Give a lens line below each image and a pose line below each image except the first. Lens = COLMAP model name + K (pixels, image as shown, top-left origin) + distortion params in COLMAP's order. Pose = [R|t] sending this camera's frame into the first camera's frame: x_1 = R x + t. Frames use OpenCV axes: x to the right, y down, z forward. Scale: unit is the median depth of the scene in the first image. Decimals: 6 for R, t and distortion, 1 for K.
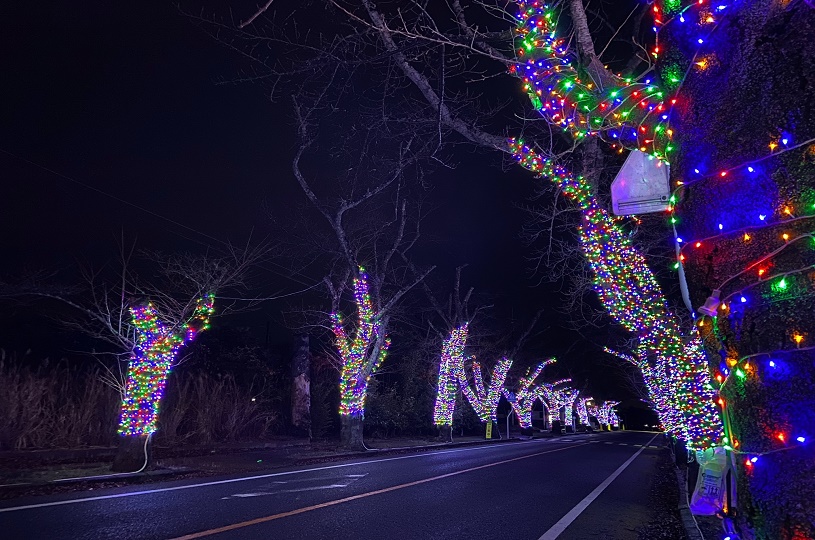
lens RADIAL K [[540.7, 0, 421.4], [0, 540.7, 270.1], [0, 0, 1]] dist [0.070513, -0.001043]
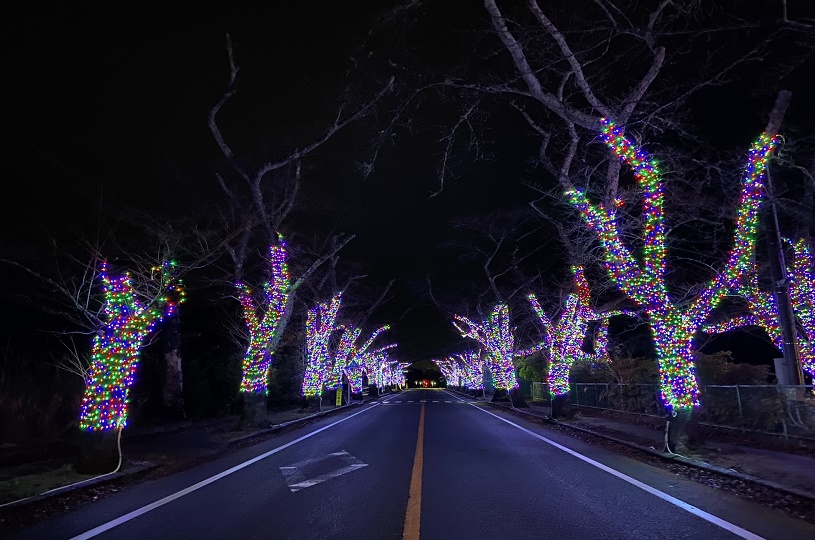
lens RADIAL K [[540.7, 0, 421.4], [0, 540.7, 270.1], [0, 0, 1]] dist [0.070513, -0.001043]
pose [[0.951725, 0.015512, 0.306559, -0.310561], [-0.033190, 0.998067, 0.052536, -0.000801], [-0.305152, -0.060175, 0.950401, 0.071616]]
